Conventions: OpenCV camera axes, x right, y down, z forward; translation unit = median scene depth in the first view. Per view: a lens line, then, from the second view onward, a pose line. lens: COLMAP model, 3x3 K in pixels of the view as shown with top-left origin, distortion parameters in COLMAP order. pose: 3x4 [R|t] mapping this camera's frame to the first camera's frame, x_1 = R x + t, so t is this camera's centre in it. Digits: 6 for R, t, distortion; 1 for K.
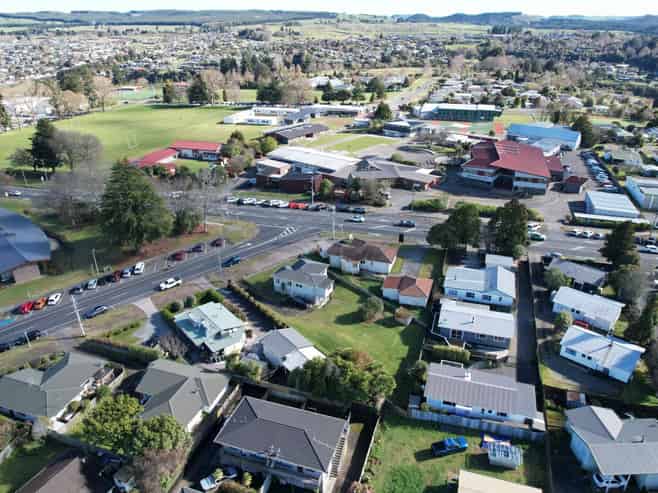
lens RADIAL K [[474.6, 0, 329.0], [0, 474.6, 246.5], [0, 0, 1]] dist [-0.075036, 0.070845]
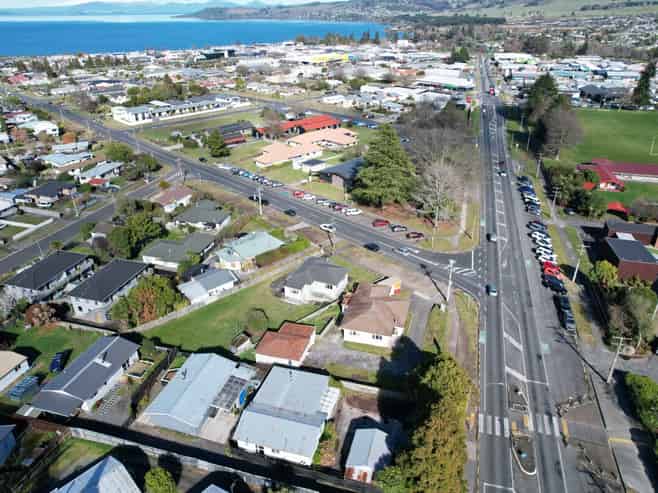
lens RADIAL K [[474.6, 0, 329.0], [0, 474.6, 246.5], [0, 0, 1]] dist [-0.075036, 0.070845]
pose [[0.041106, 0.455394, -0.889341, 0.544159], [-0.415882, 0.817122, 0.399191, -0.264671], [0.908489, 0.353452, 0.222979, 0.556586]]
